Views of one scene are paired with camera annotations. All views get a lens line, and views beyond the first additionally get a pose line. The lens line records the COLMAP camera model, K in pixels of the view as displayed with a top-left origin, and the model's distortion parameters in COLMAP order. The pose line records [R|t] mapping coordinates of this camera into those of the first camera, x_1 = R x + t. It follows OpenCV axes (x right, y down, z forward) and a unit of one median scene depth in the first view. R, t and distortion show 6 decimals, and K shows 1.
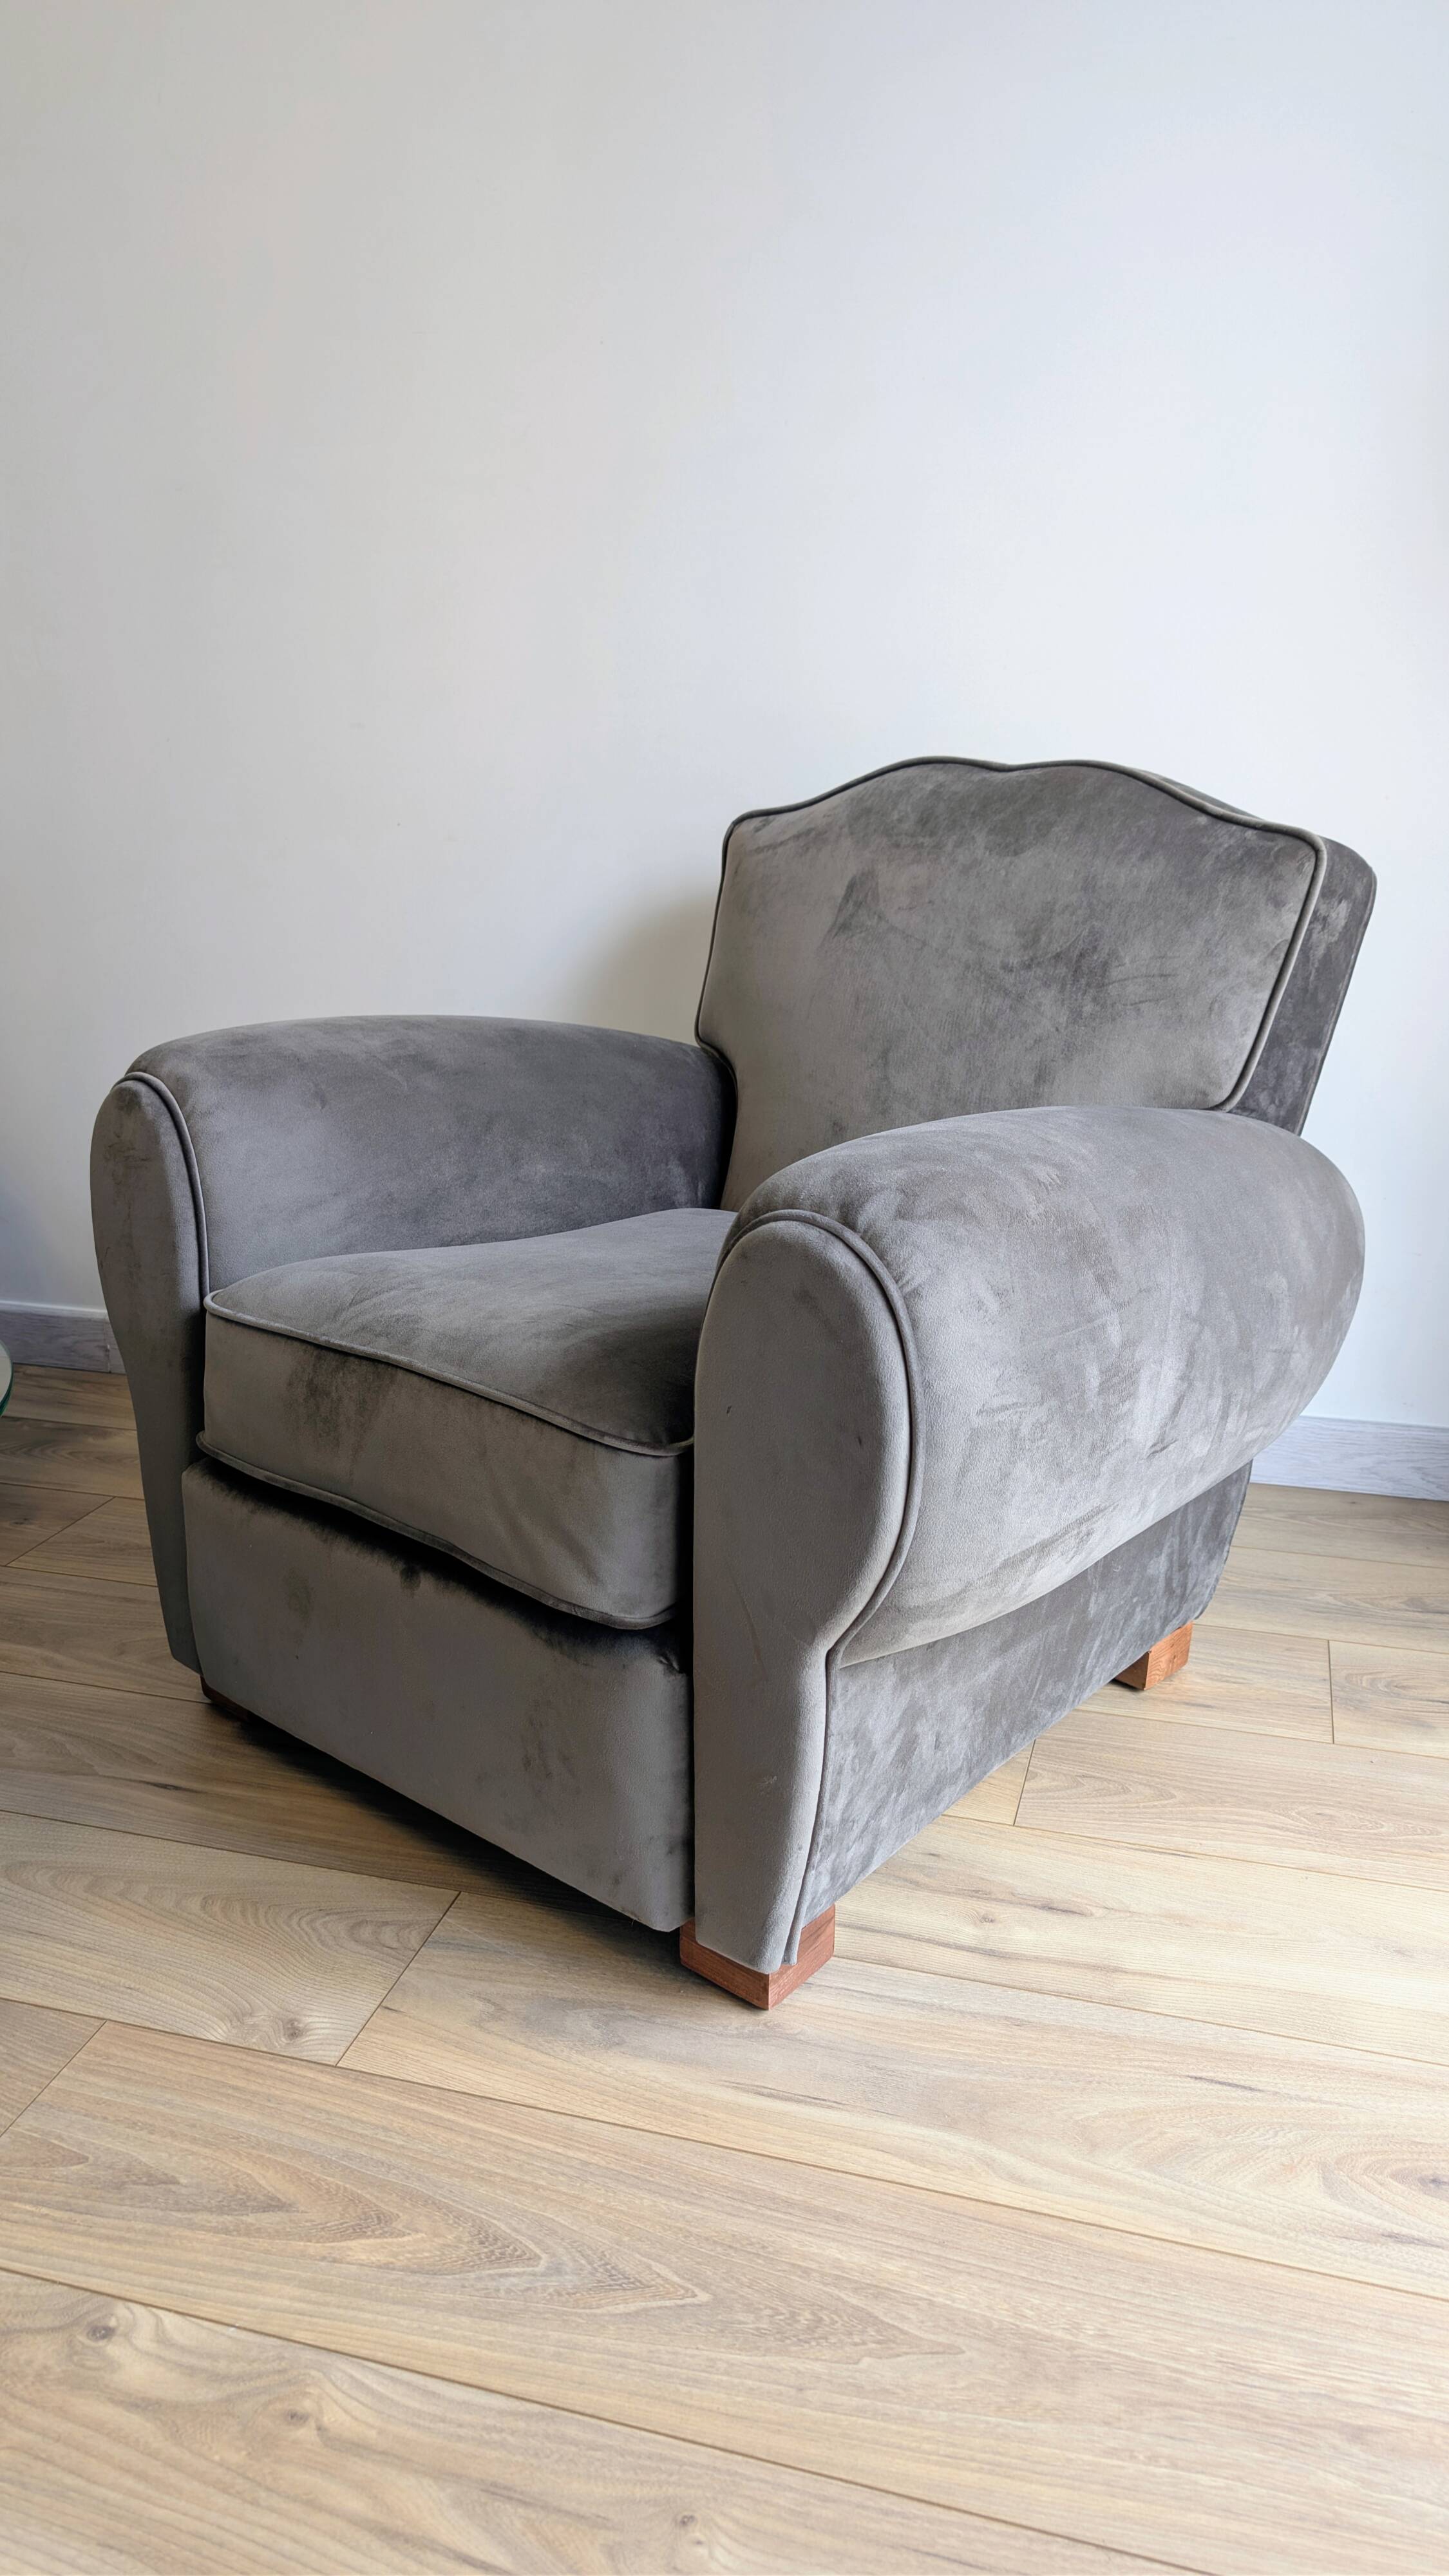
lens RADIAL K [[1873.4, 0, 723.4], [0, 1873.4, 1269.6], [0, 0, 1]] dist [0.014697, -0.009466]
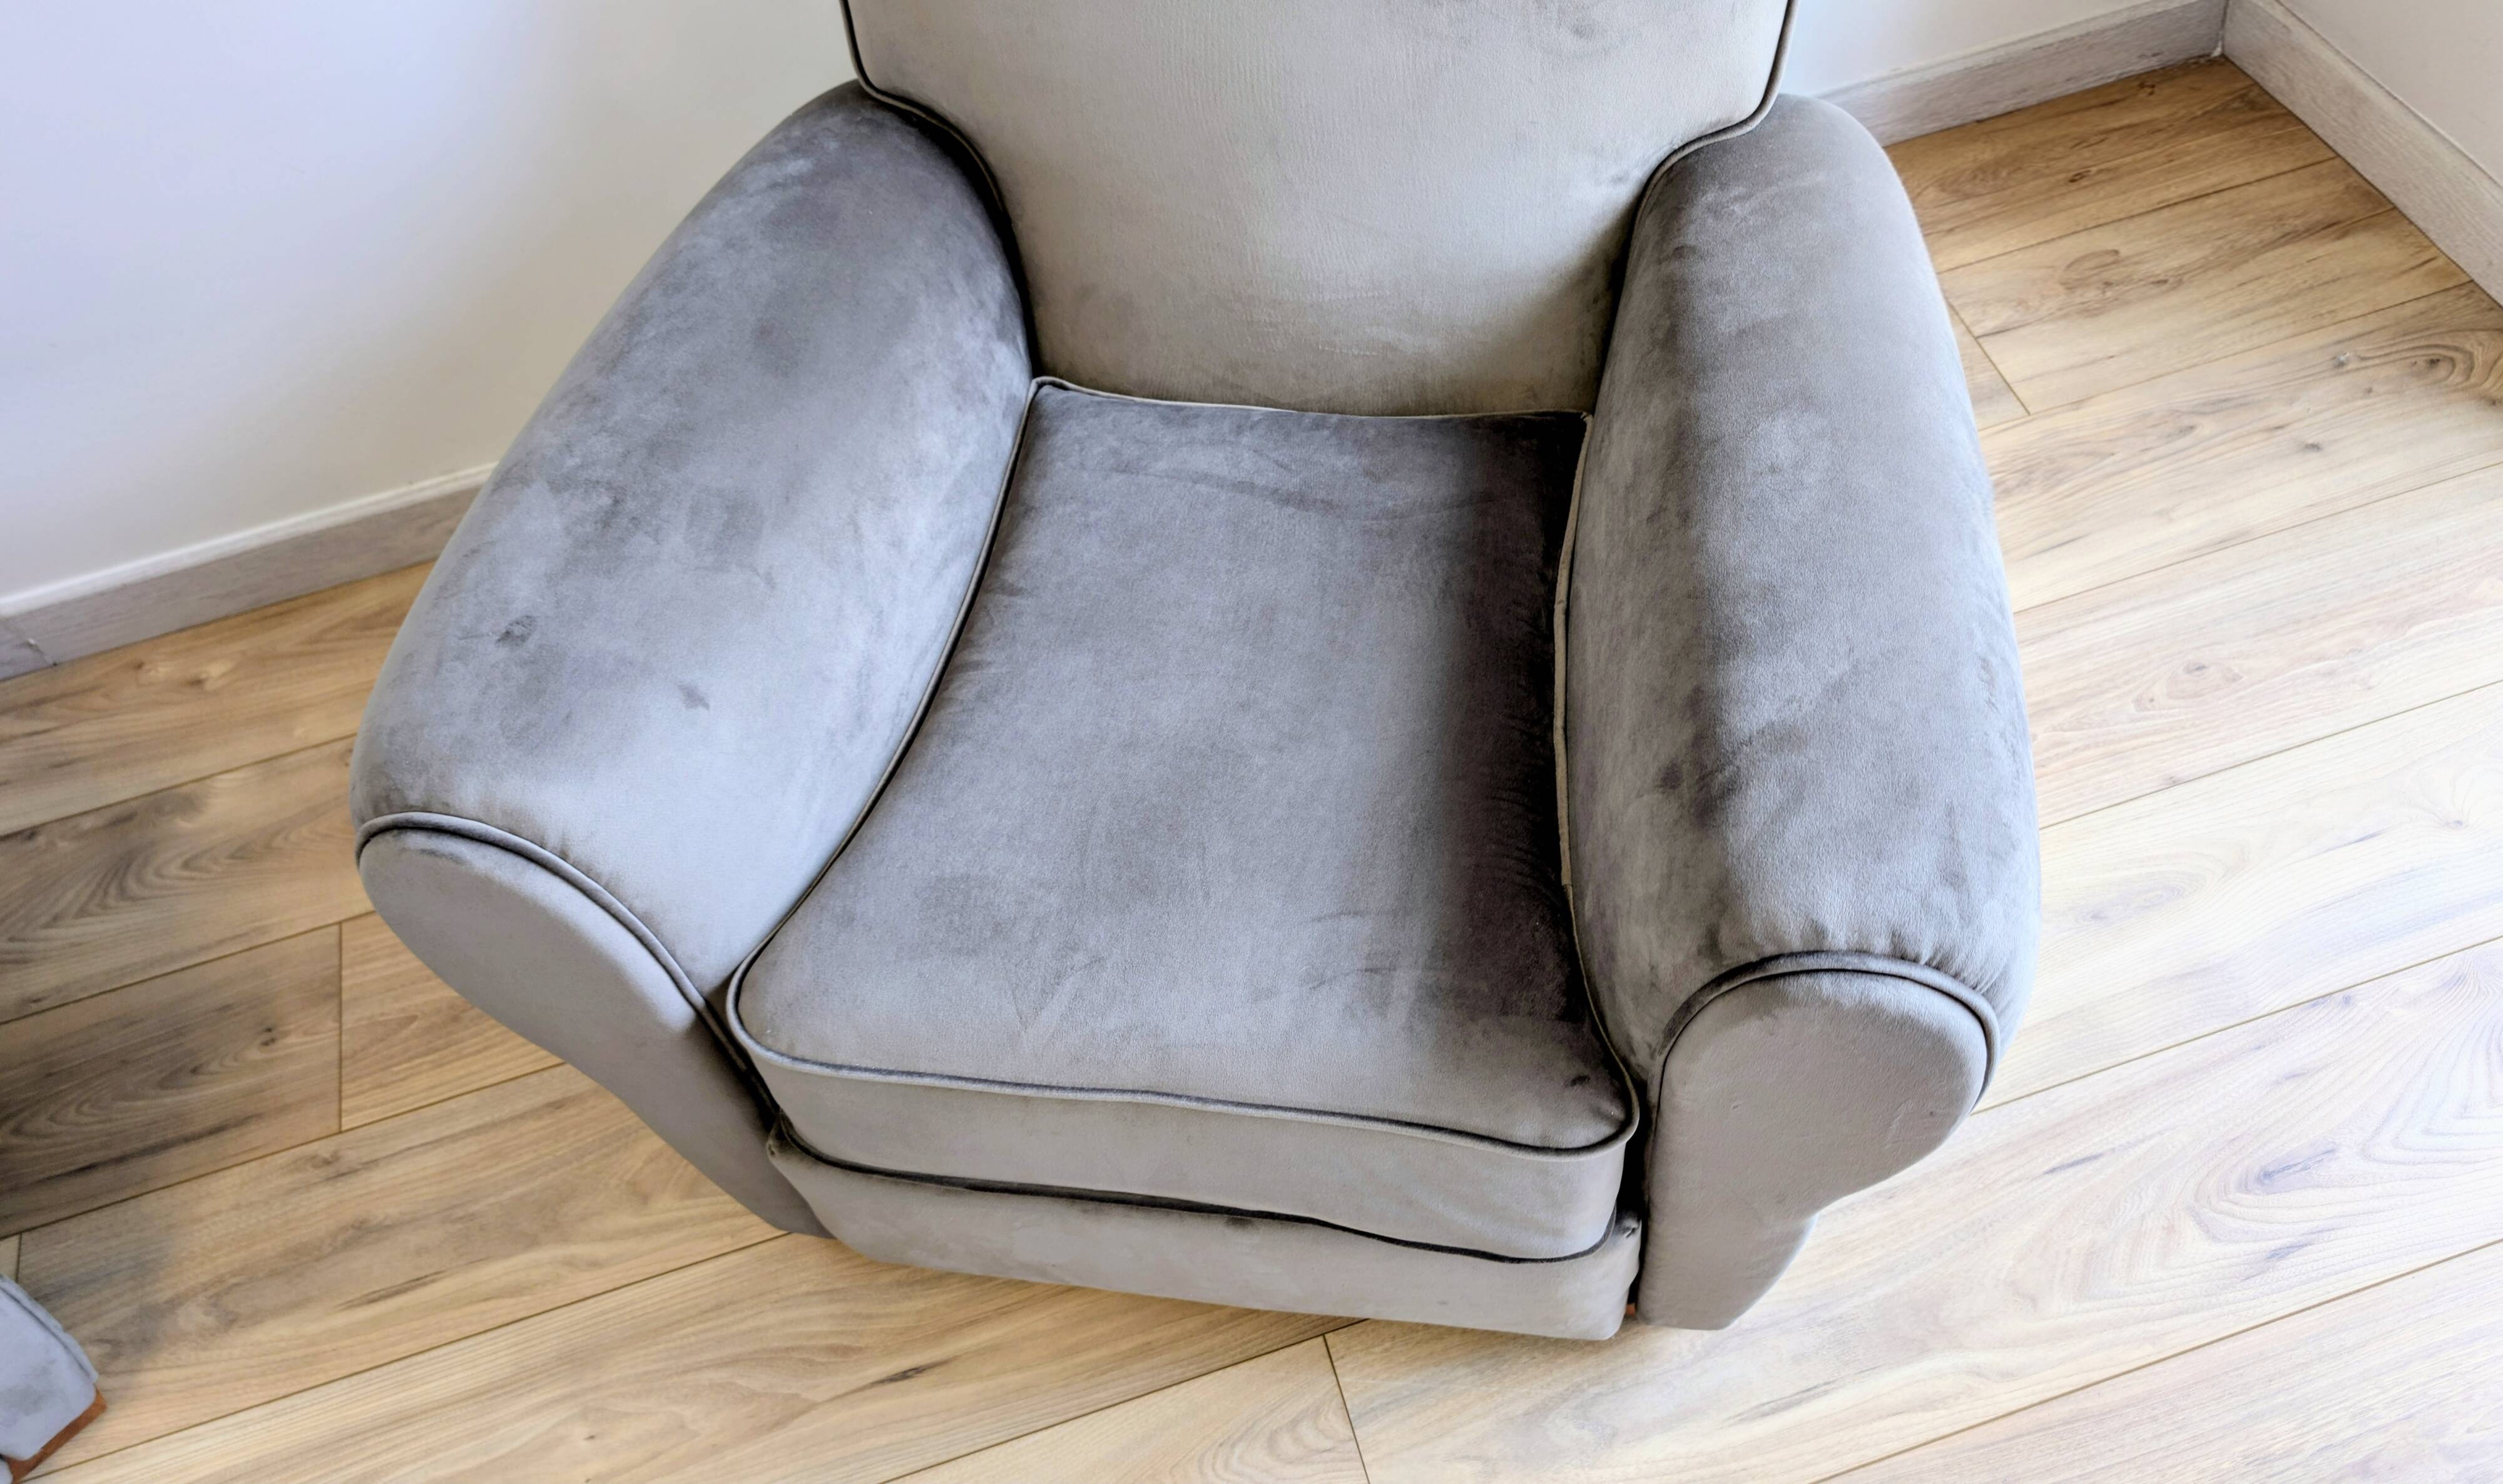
lens RADIAL K [[1919.1, 0, 1346.6], [0, 1919.1, 722.8], [0, 0, 1]] dist [0.007632, -0.004051]
pose [[0.831559, -0.492913, 0.256020, -0.207903], [0.224519, 0.719895, 0.656766, -0.487308], [-0.508036, -0.488659, 0.709304, 0.416421]]
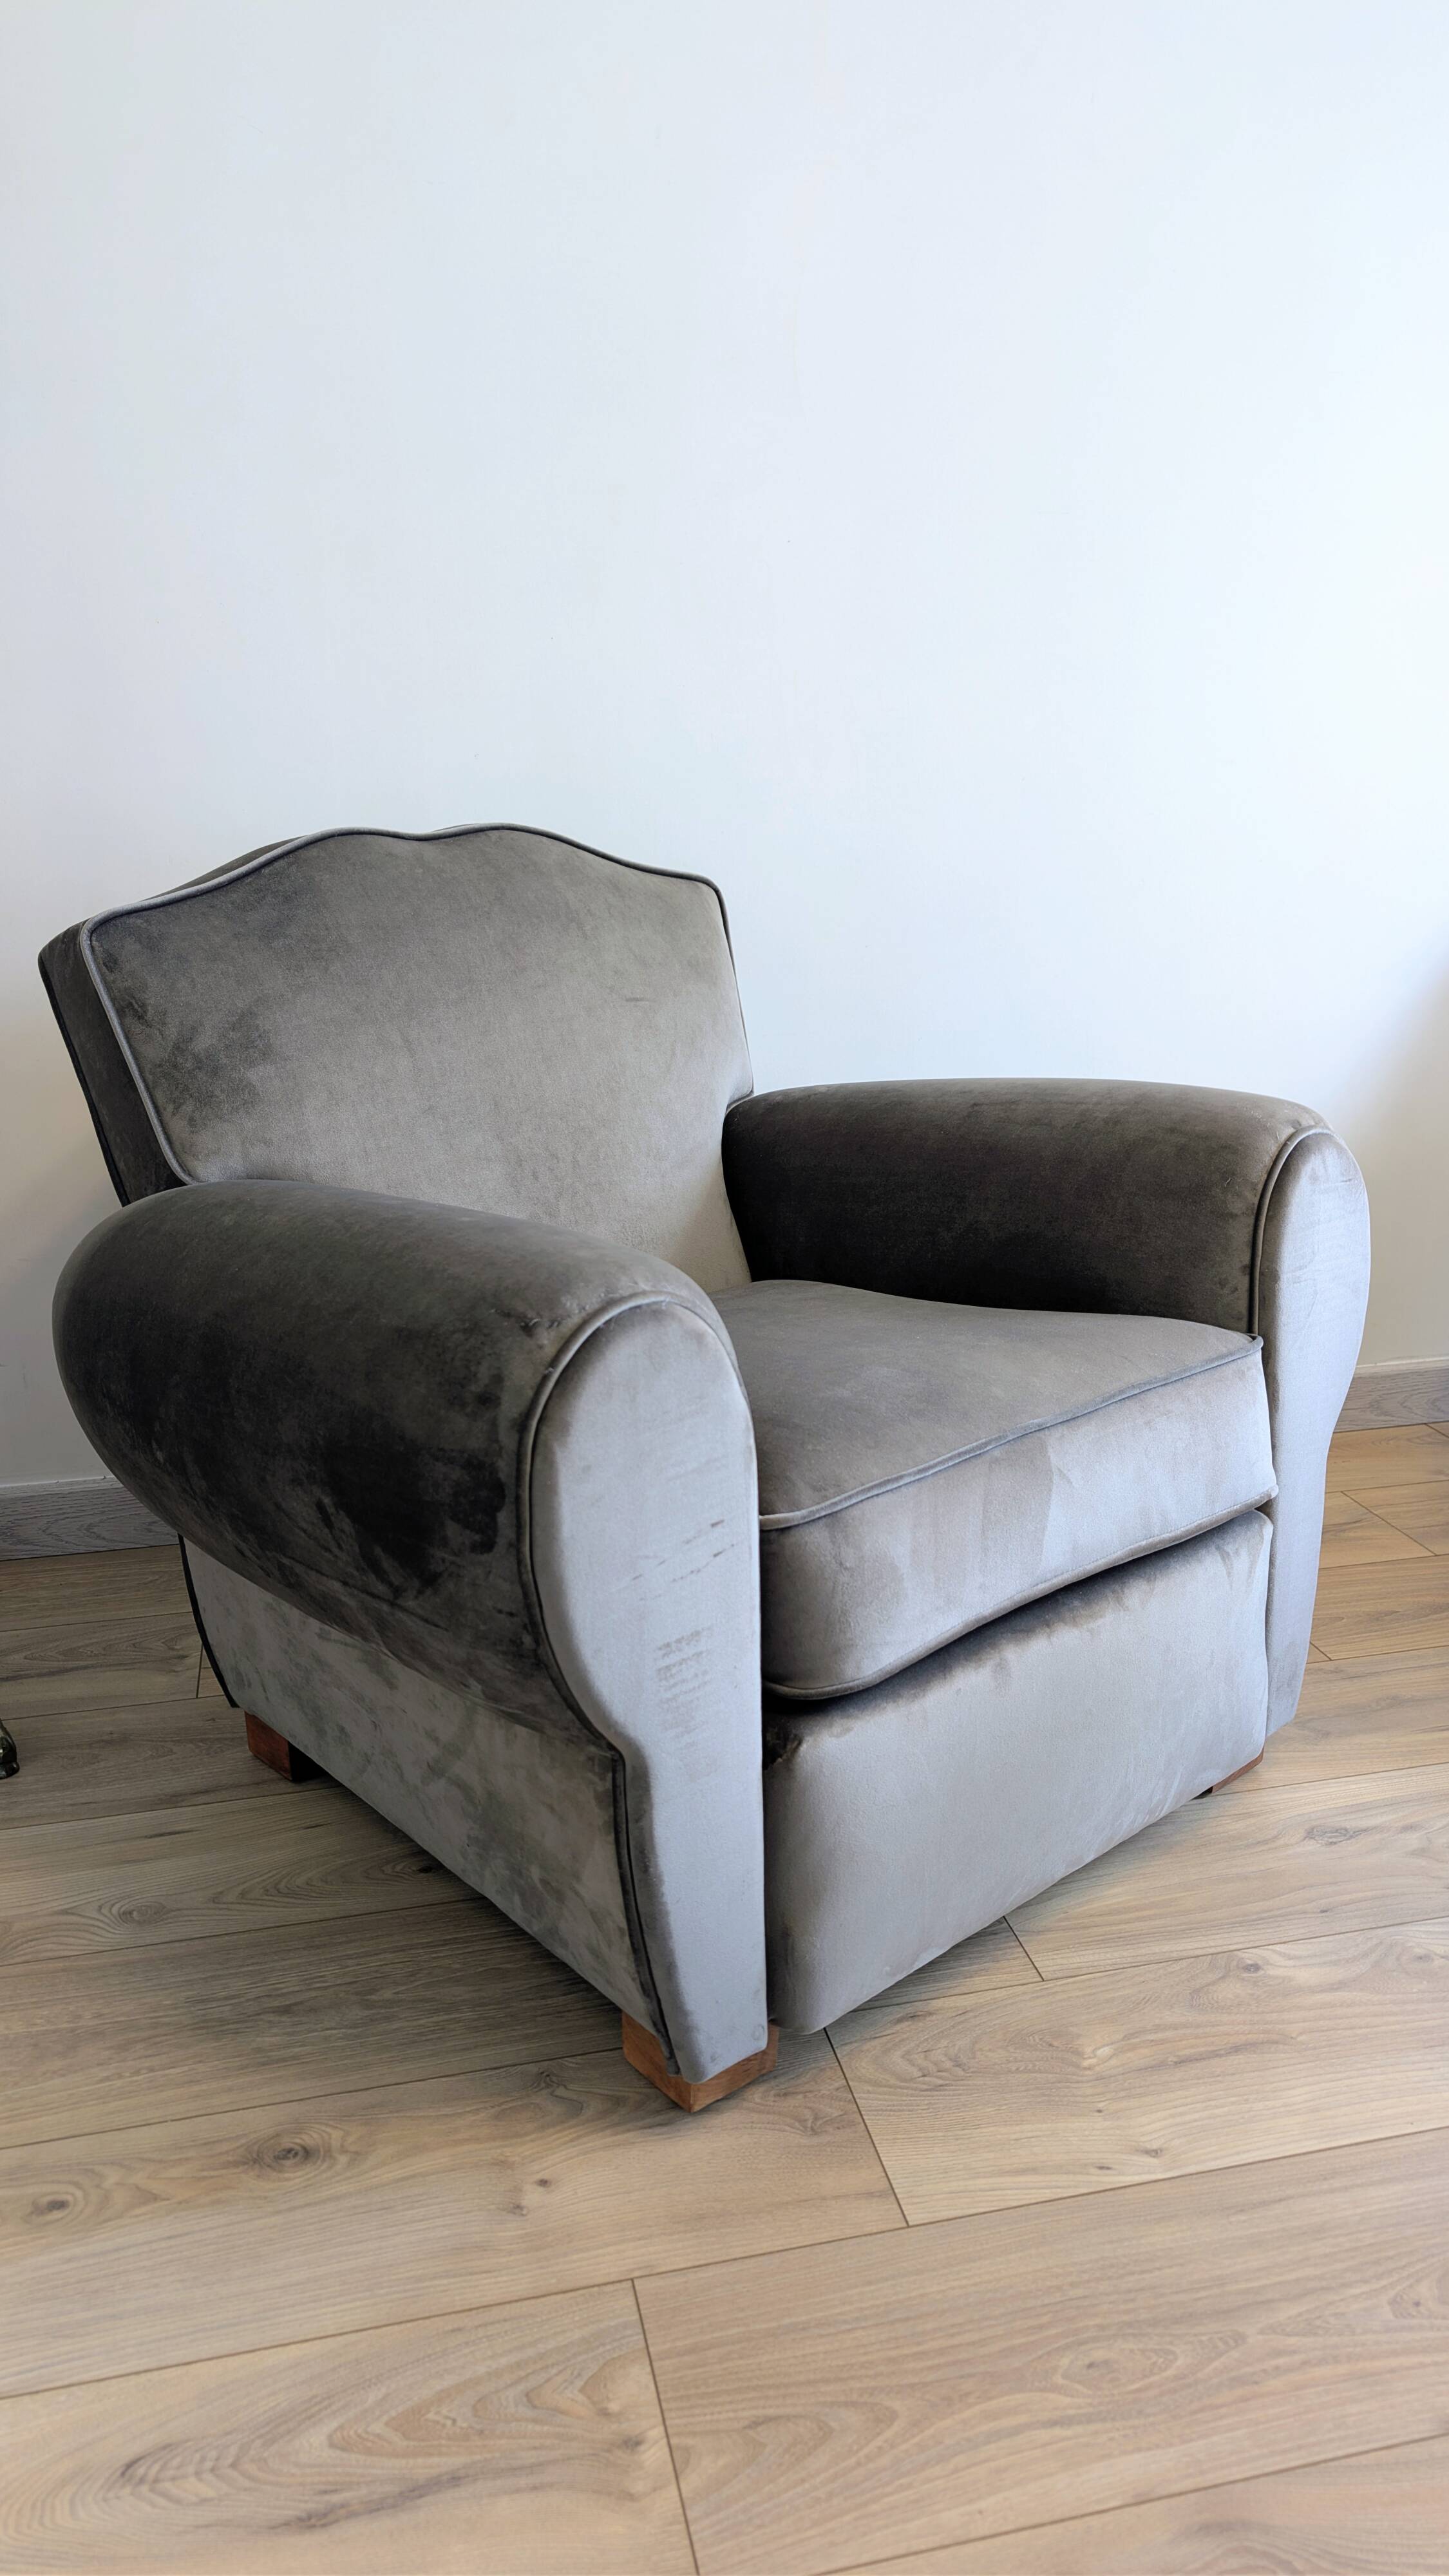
lens RADIAL K [[1873.4, 0, 730.1], [0, 1873.4, 1280.9], [0, 0, 1]] dist [0.014697, -0.009466]
pose [[0.873034, -0.134173, 0.468839, -1.355353], [0.139492, 0.989943, 0.023551, -0.118335], [-0.467284, 0.044839, 0.882970, 0.395008]]
